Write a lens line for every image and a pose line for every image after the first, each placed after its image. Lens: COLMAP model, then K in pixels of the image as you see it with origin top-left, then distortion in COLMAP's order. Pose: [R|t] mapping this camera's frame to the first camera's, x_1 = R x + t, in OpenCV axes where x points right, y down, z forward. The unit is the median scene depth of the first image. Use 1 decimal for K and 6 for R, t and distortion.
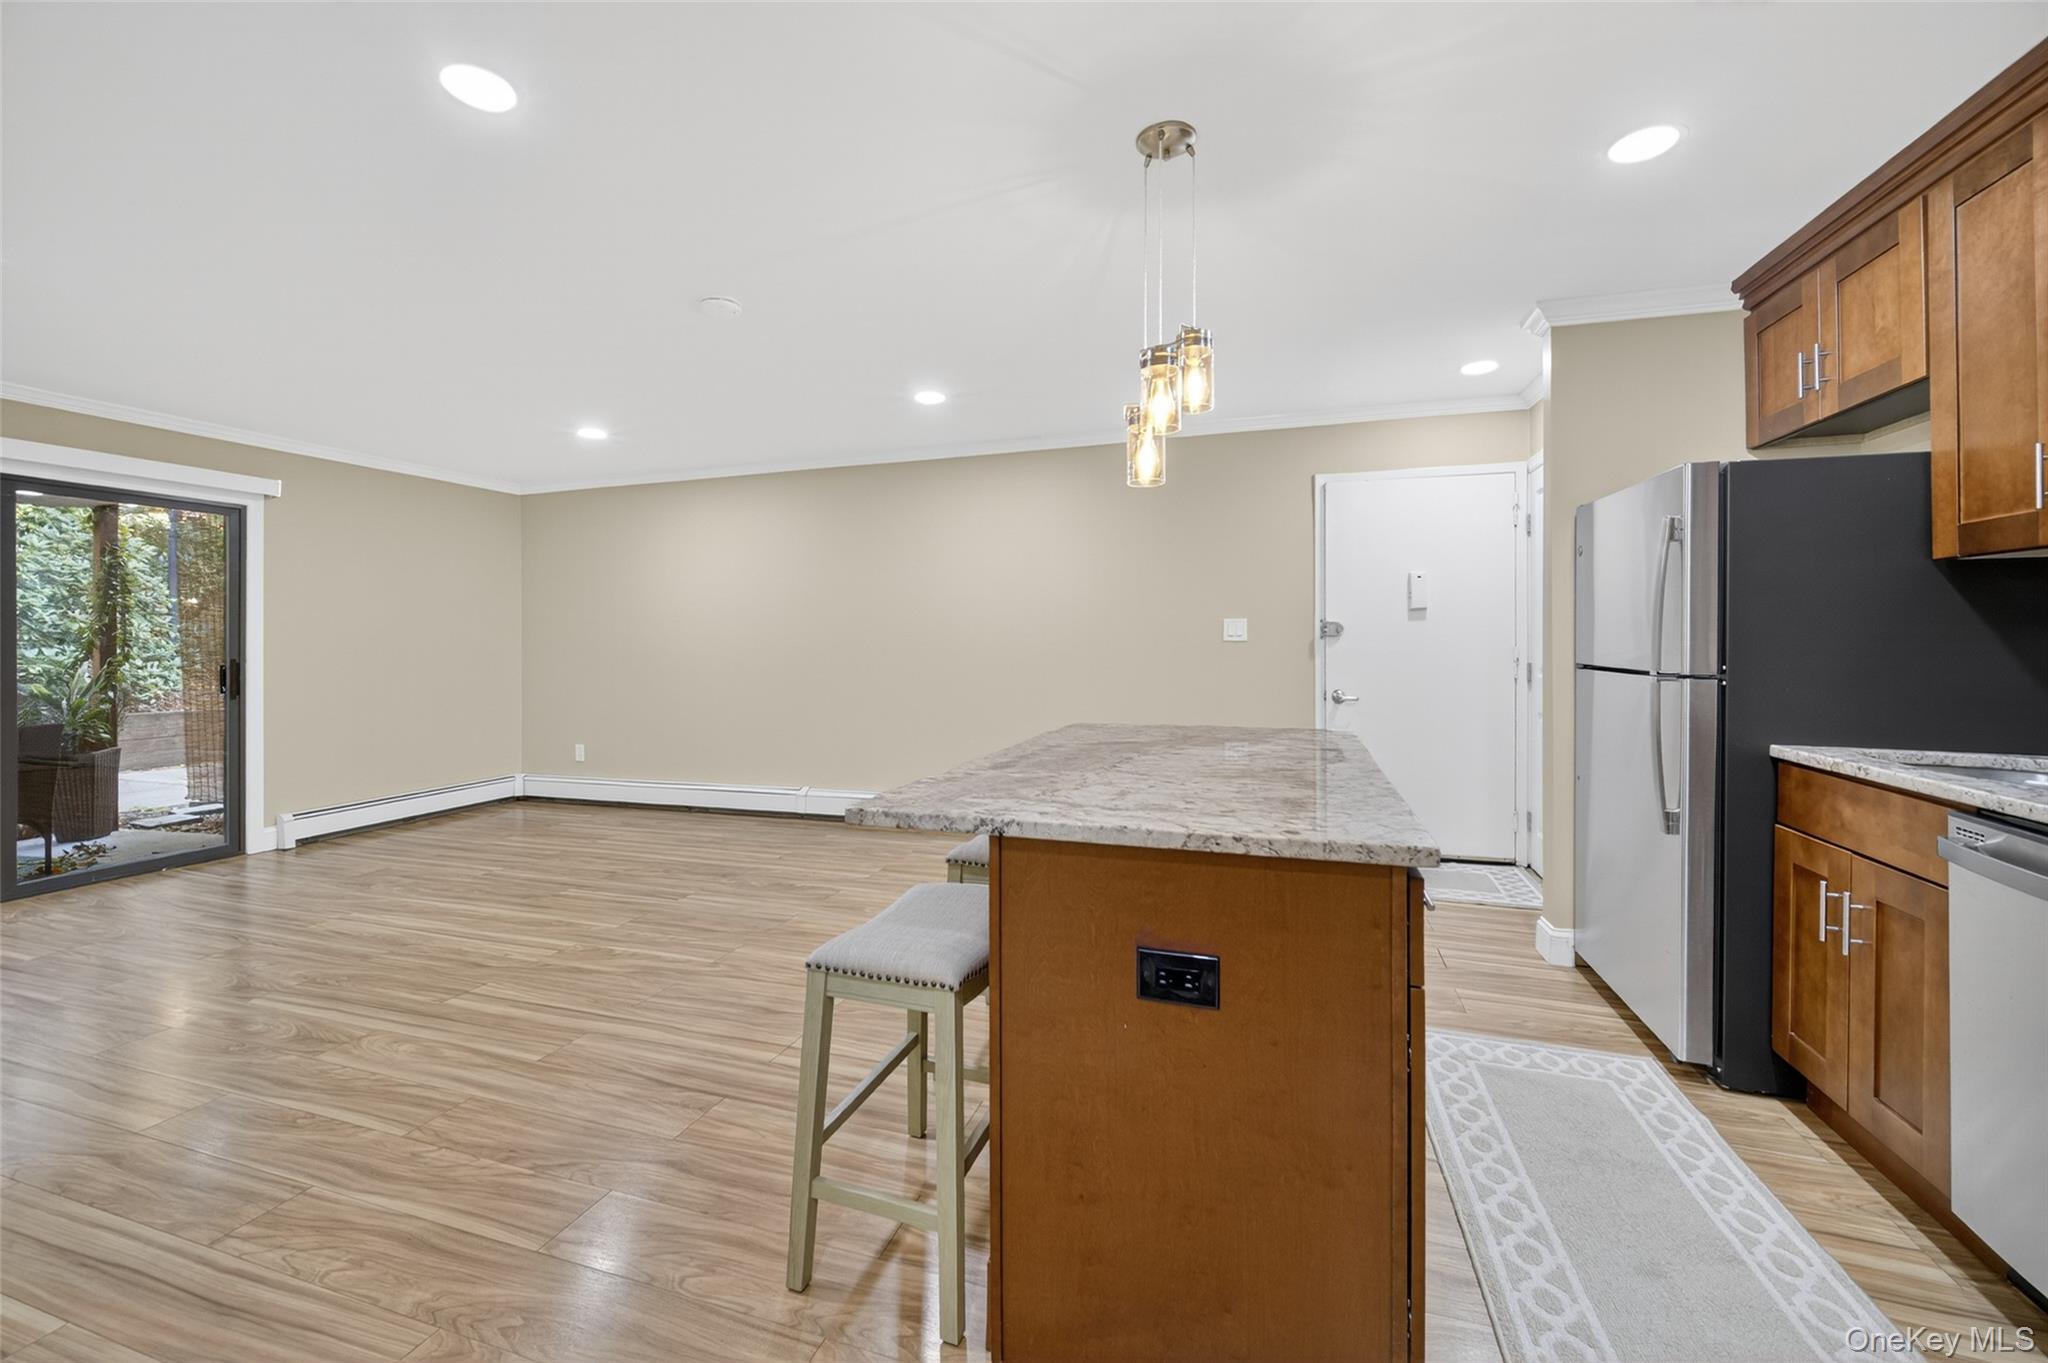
lens RADIAL K [[817.7, 0, 1014.6], [0, 817.7, 643.3], [0, 0, 1]] dist [-0.003591, -0.000058]
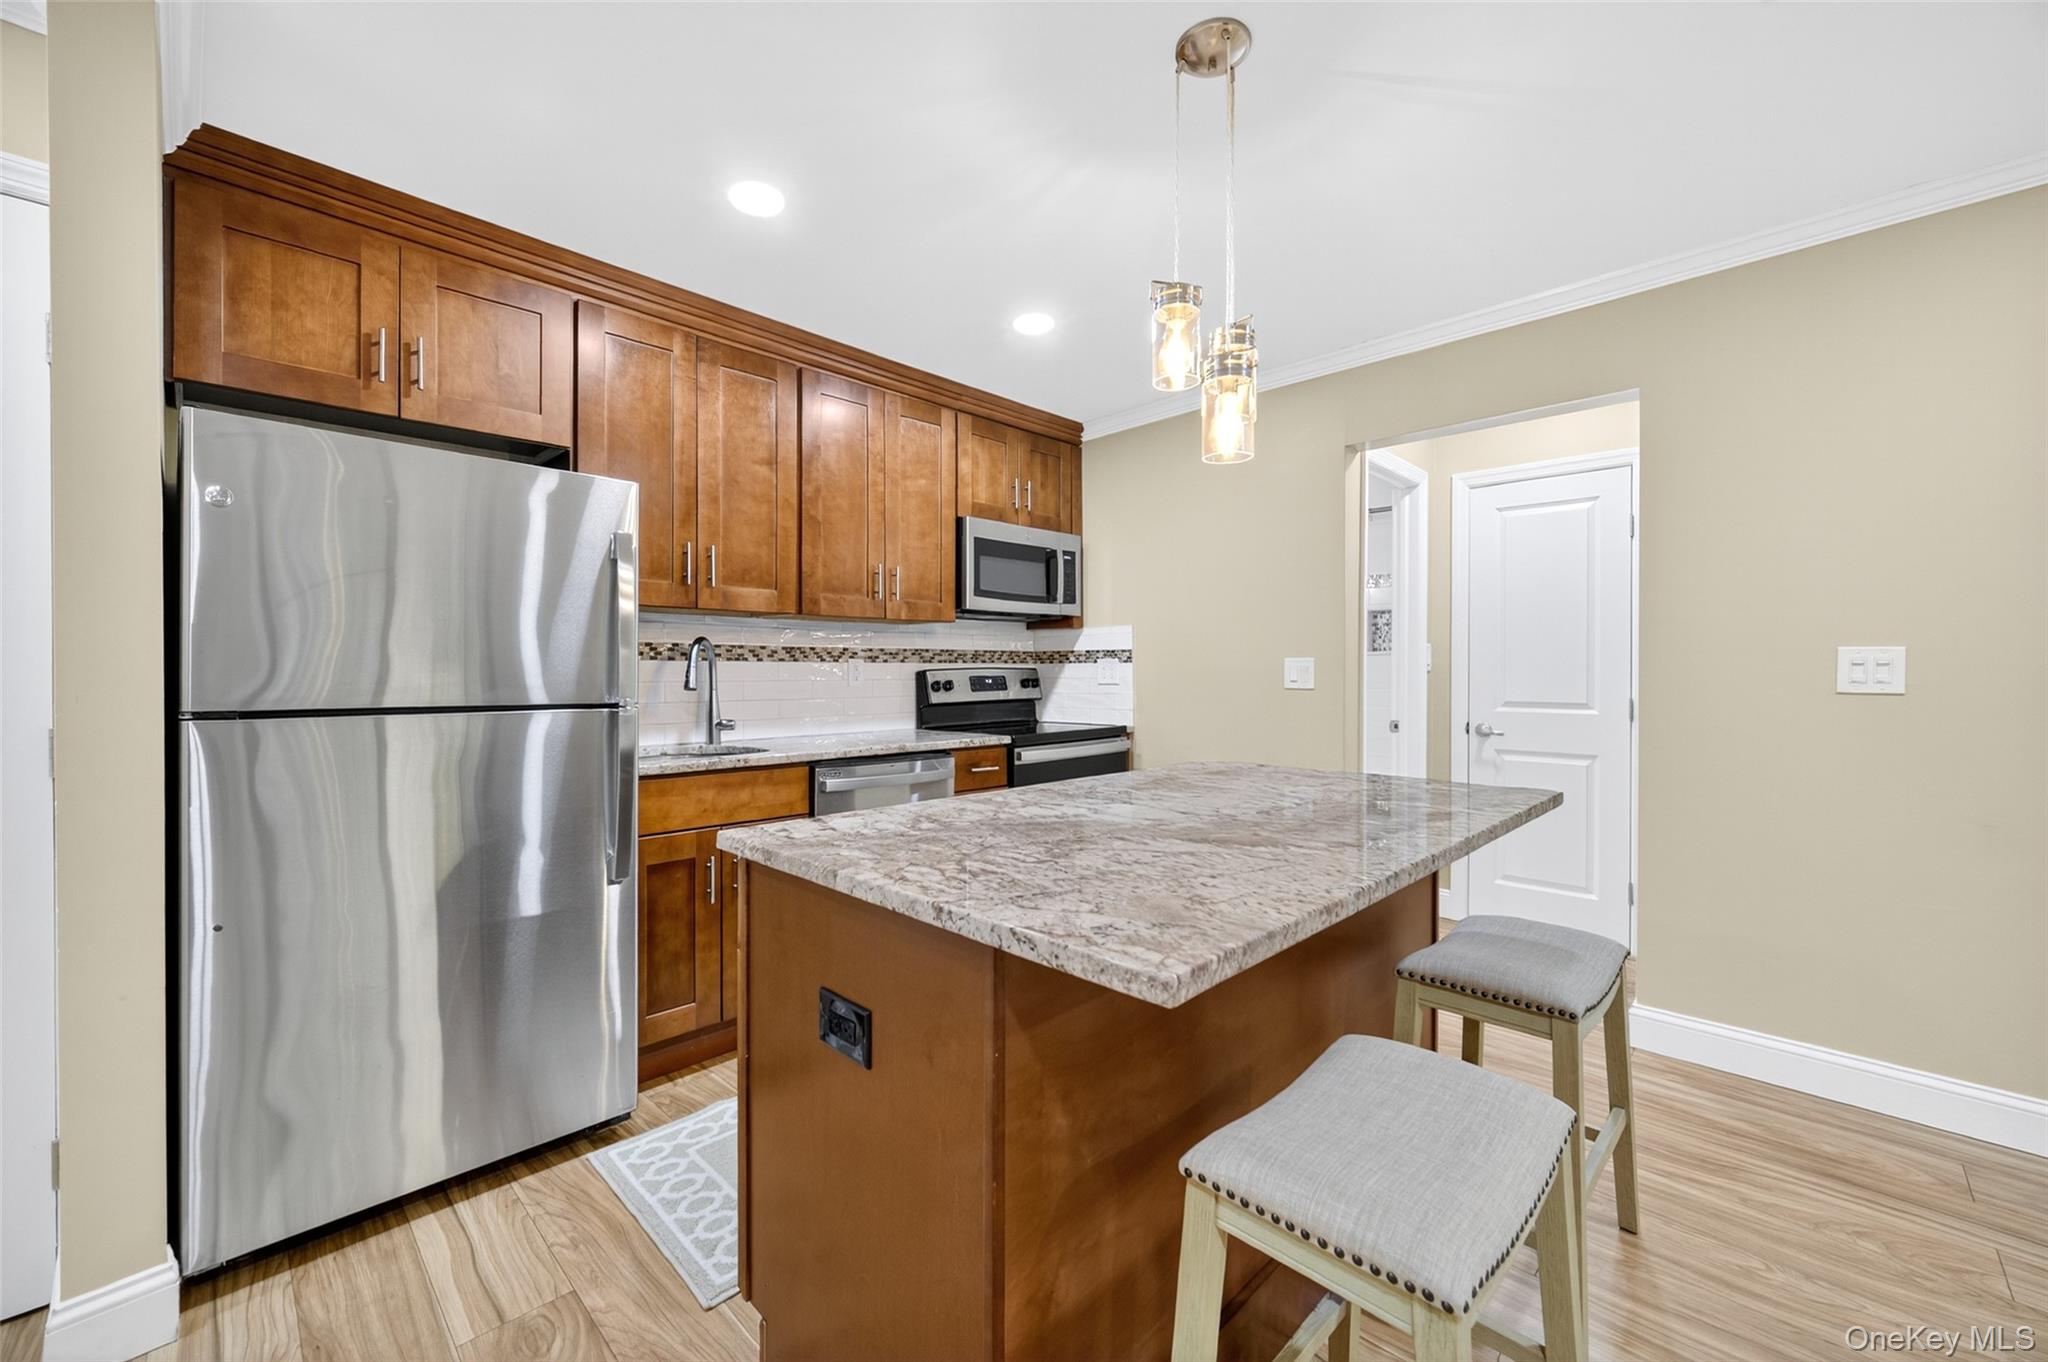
lens RADIAL K [[806.4, 0, 1014.4], [0, 806.4, 671.9], [0, 0, 1]] dist [-0.000922, -0.000369]
pose [[-0.894143, 0.001861, 0.447778, 0.001398], [0.003435, 0.999990, 0.002702, 0.002179], [-0.447769, 0.003954, -0.894141, 1.793905]]
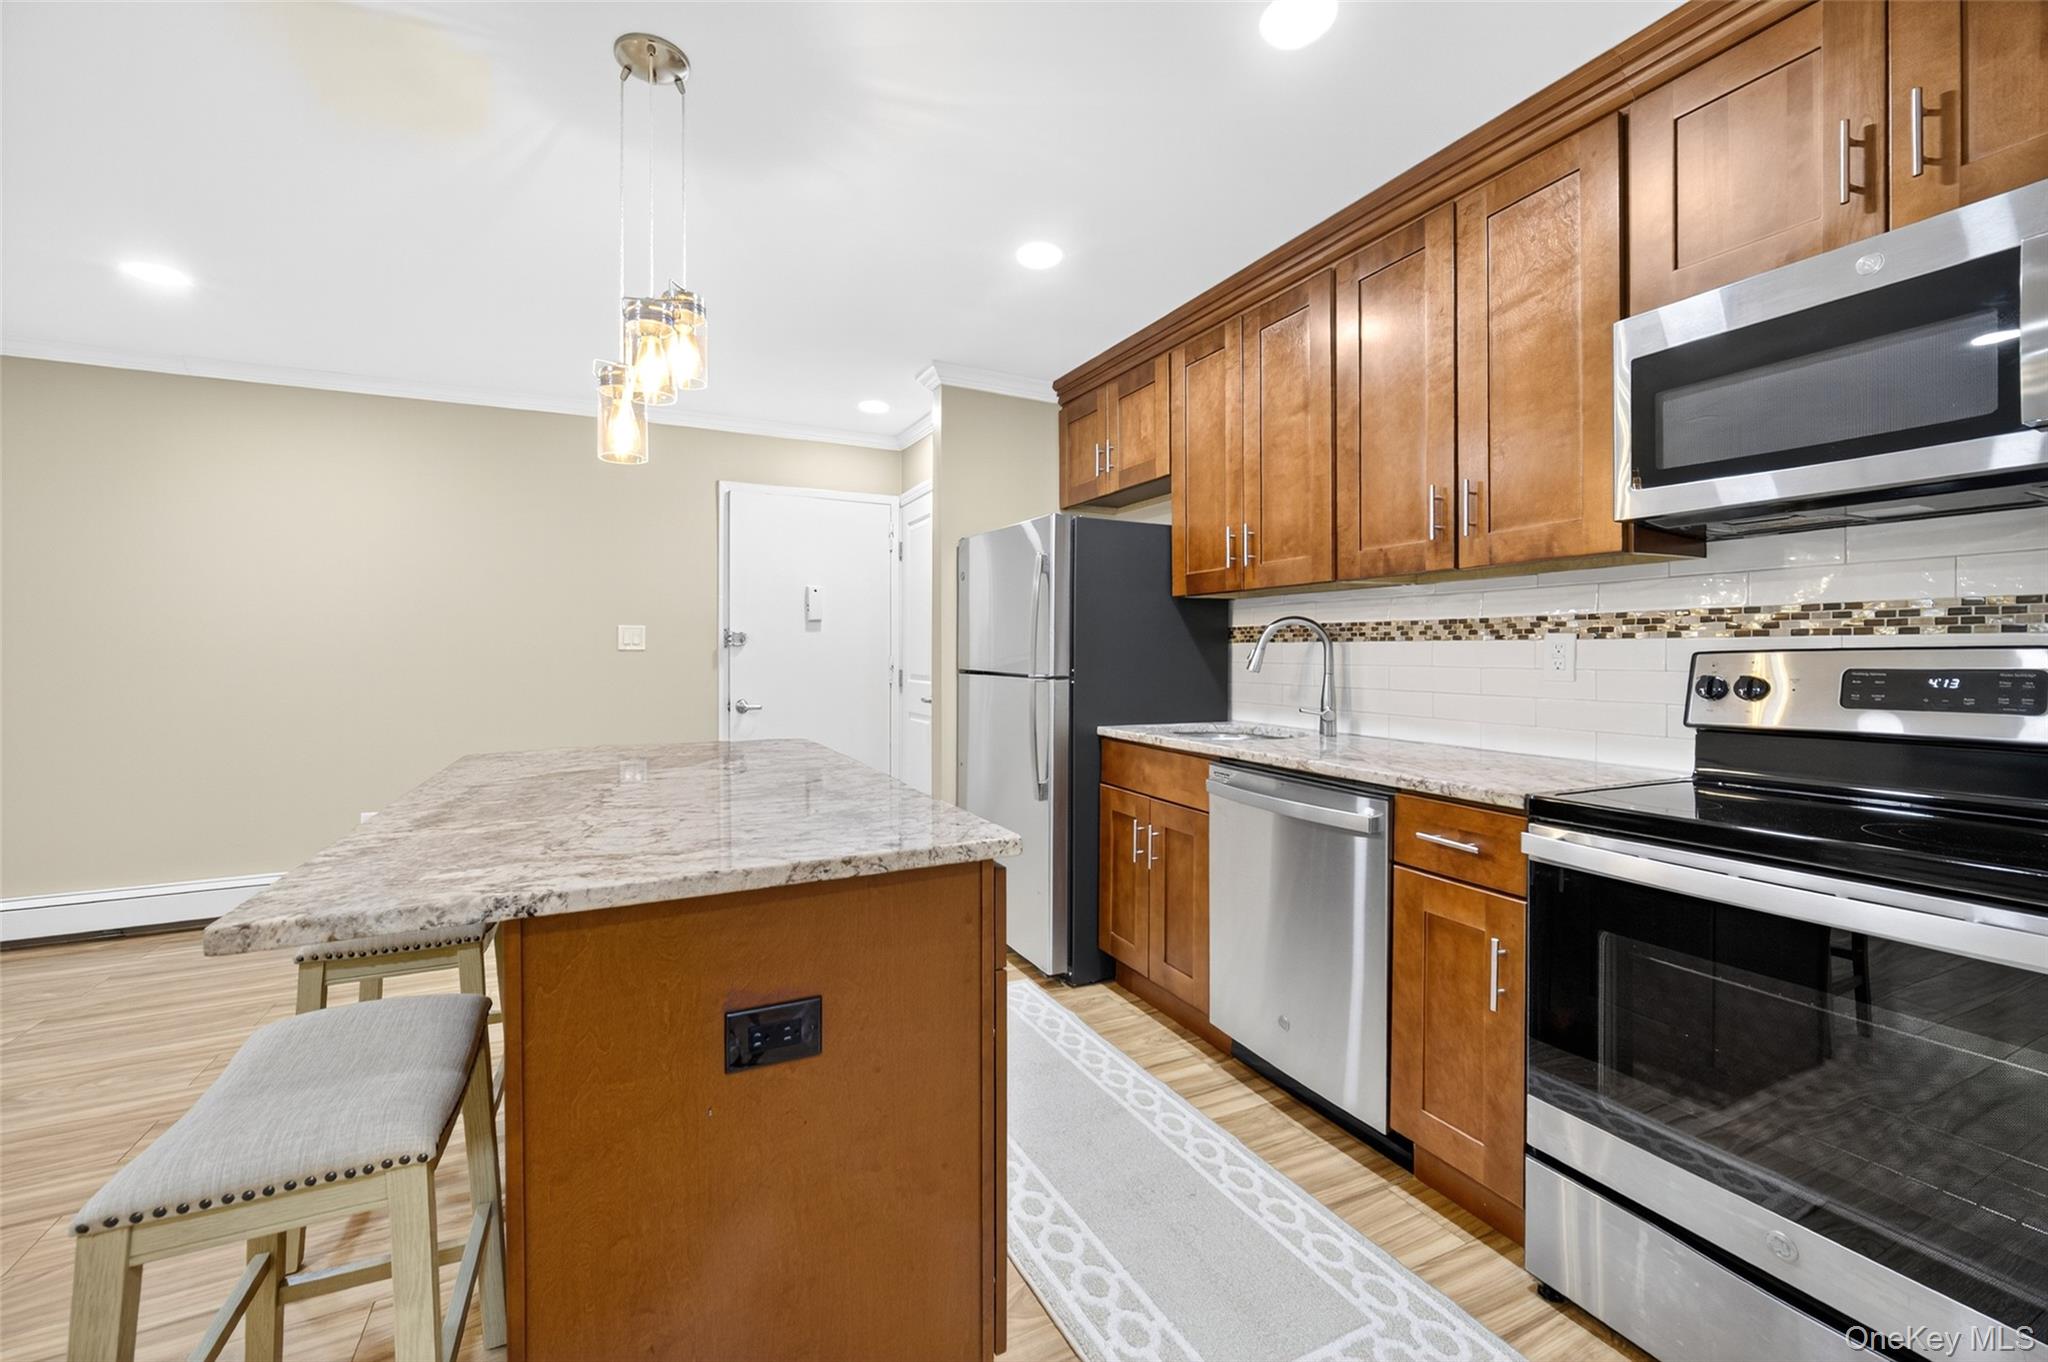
lens RADIAL K [[812.6, 0, 1009.8], [0, 812.6, 658.5], [0, 0, 1]] dist [-0.003644, -0.000641]
pose [[0.716222, -0.003708, 0.697862, -0.138413], [0.000338, 0.999988, 0.004966, 0.004200], [-0.697872, -0.003321, 0.716215, 0.131841]]
